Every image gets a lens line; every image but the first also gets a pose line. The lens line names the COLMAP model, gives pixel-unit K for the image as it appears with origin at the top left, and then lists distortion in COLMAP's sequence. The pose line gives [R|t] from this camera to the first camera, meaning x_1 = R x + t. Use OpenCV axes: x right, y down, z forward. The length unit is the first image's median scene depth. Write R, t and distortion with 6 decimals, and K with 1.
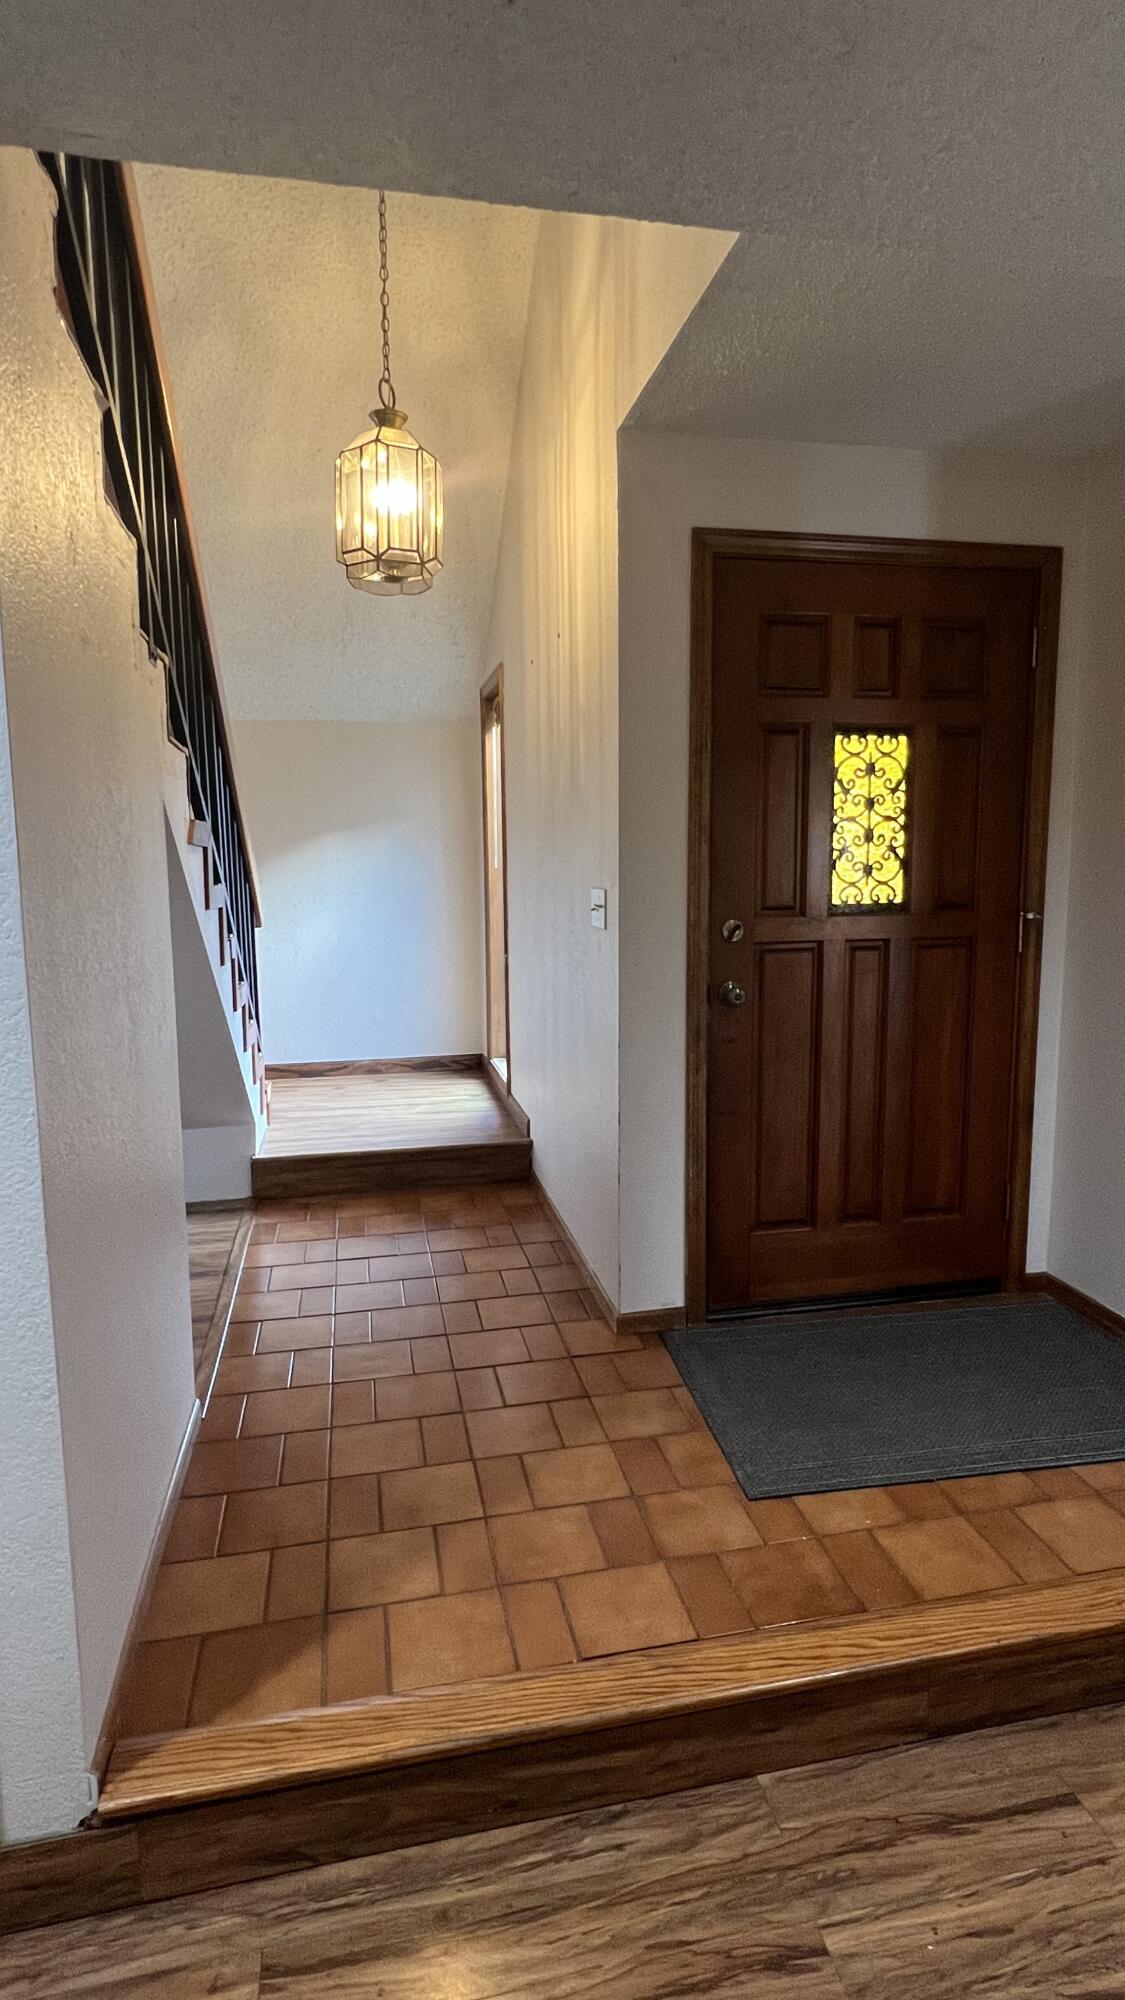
lens RADIAL K [[1028.0, 0, 566.4], [0, 1028.0, 1002.1], [0, 0, 1]] dist [0.003341, 0.000225]
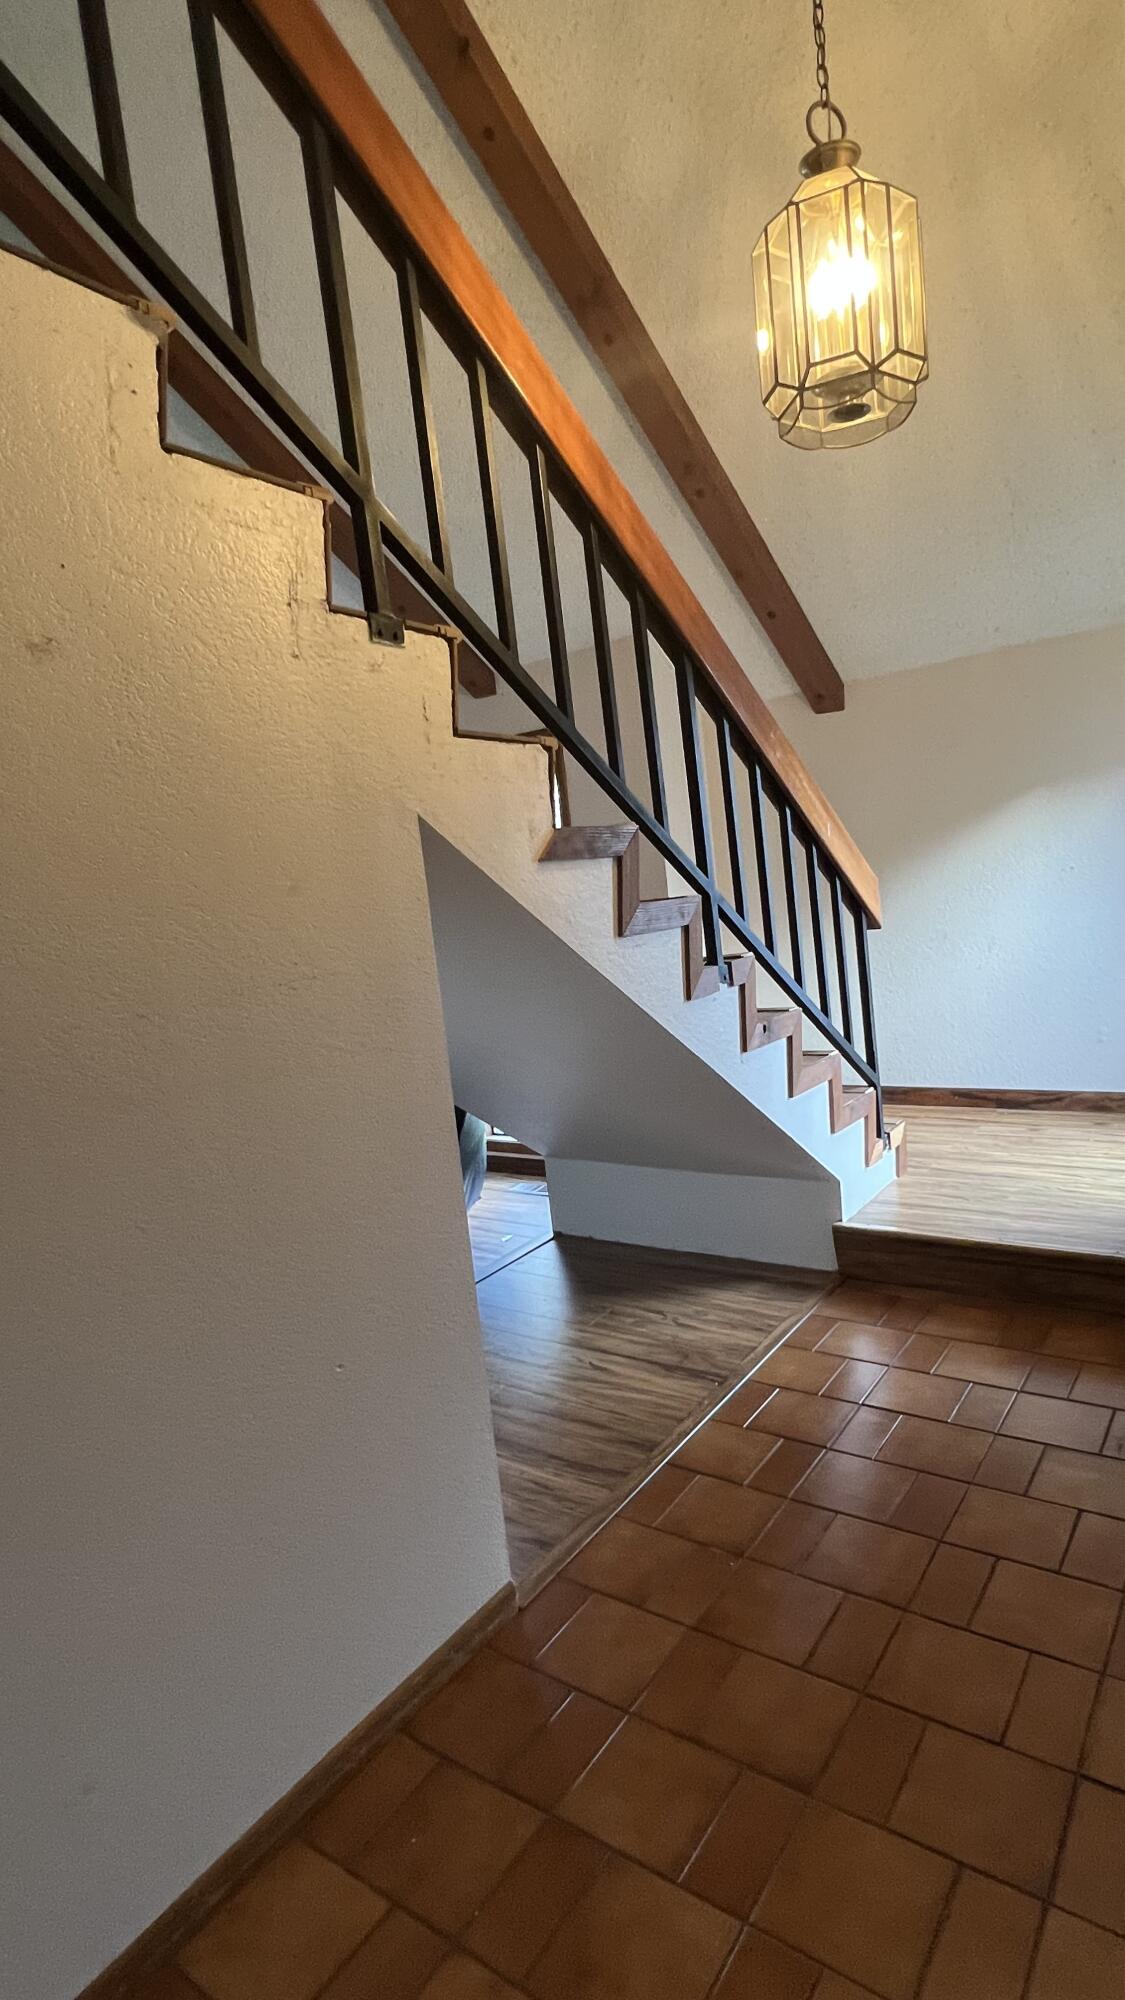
lens RADIAL K [[1044.2, 0, 559.7], [0, 1044.2, 996.2], [0, 0, 1]] dist [-0.005182, 0.000371]
pose [[0.671831, 0.018654, -0.740470, 0.146745], [0.001696, 0.999641, 0.026722, -0.046908], [0.740703, -0.019209, 0.671558, 0.311189]]
